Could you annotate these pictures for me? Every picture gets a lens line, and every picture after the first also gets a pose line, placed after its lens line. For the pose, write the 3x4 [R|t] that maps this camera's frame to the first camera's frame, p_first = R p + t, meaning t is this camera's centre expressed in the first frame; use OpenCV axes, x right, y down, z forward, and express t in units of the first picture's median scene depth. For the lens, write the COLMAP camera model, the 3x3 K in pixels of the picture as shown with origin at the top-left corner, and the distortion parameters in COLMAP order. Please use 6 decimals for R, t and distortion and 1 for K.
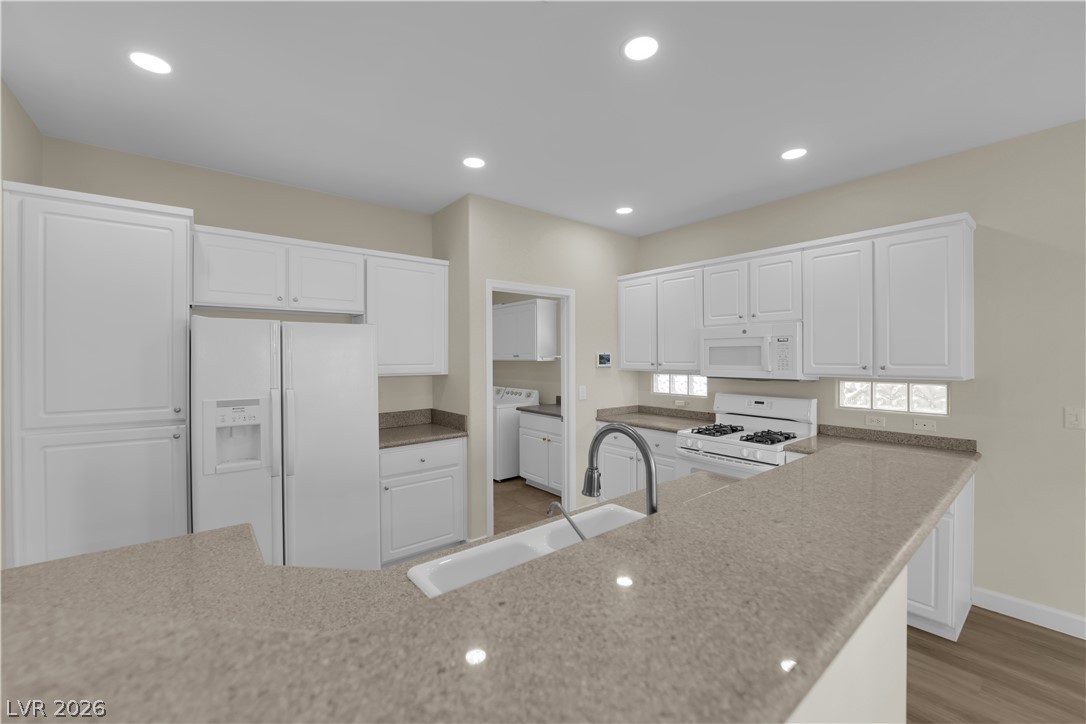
lens RADIAL K [[435.0, 0, 544.8], [0, 435.0, 356.0], [0, 0, 1]] dist [-0.012271, -0.002319]
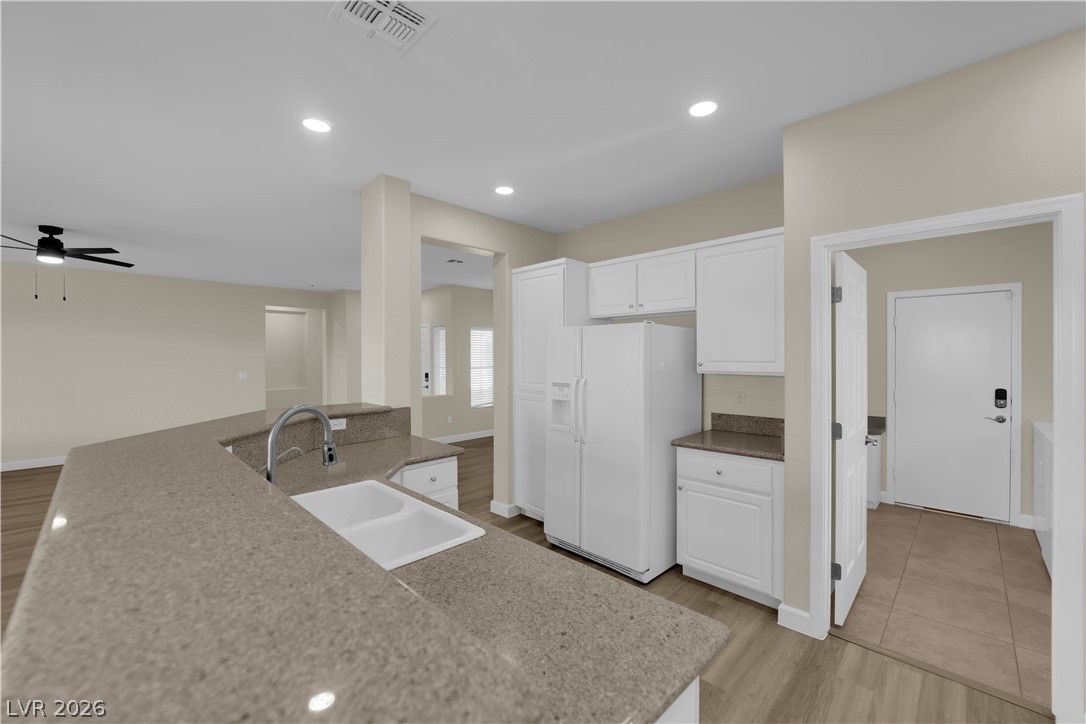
lens RADIAL K [[435.0, 0, 544.4], [0, 435.0, 358.0], [0, 0, 1]] dist [-0.012271, -0.002319]
pose [[0.113021, 0.008366, -0.993557, 0.546159], [0.003001, 0.999957, 0.008762, 0.003859], [0.993588, -0.003972, 0.112991, 0.568173]]
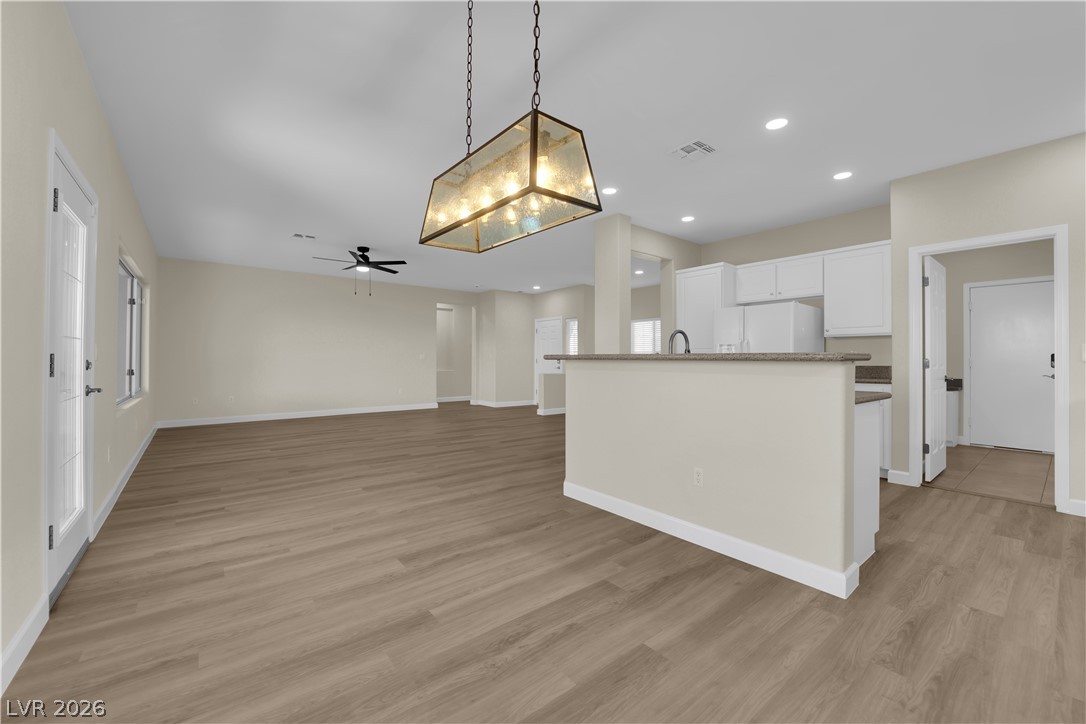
lens RADIAL K [[435.0, 0, 545.8], [0, 435.0, 358.2], [0, 0, 1]] dist [-0.012271, -0.002319]
pose [[0.000297, 0.000947, -1.000000, 1.112550], [-0.001063, 0.999999, 0.000946, 0.125234], [0.999999, 0.001063, 0.000298, 0.048861]]
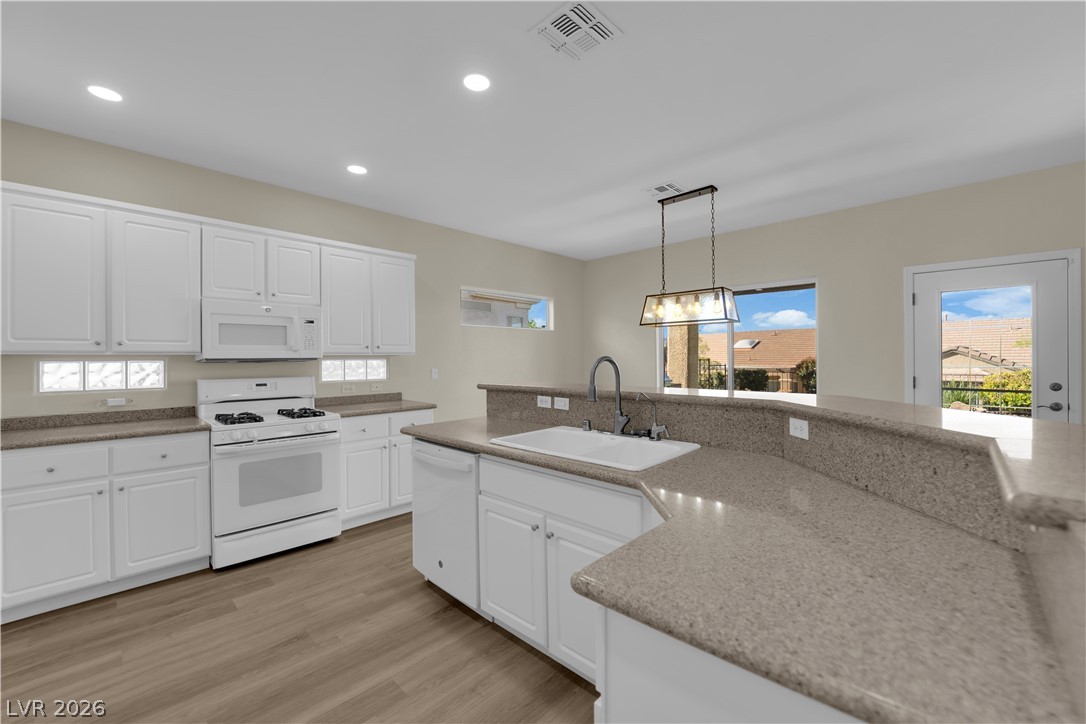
lens RADIAL K [[435.0, 0, 545.5], [0, 435.0, 356.0], [0, 0, 1]] dist [-0.012271, -0.002319]
pose [[-0.127688, 0.007785, 0.991784, -0.613464], [0.006525, 0.999954, -0.007009, 0.061320], [-0.991793, 0.005576, -0.127733, 0.556951]]
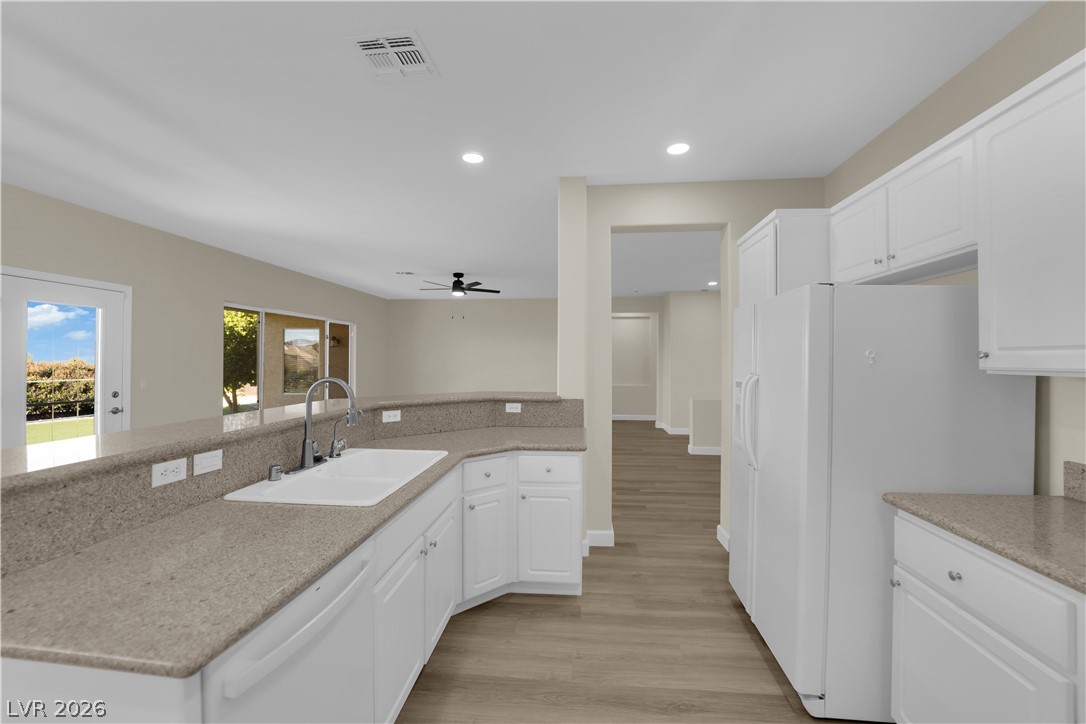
lens RADIAL K [[435.0, 0, 544.3], [0, 435.0, 356.3], [0, 0, 1]] dist [-0.012271, -0.002319]
pose [[-0.702811, -0.003686, -0.711367, 0.291026], [0.001659, 0.999975, -0.006820, 0.032489], [0.711374, -0.005973, -0.702788, 1.027988]]
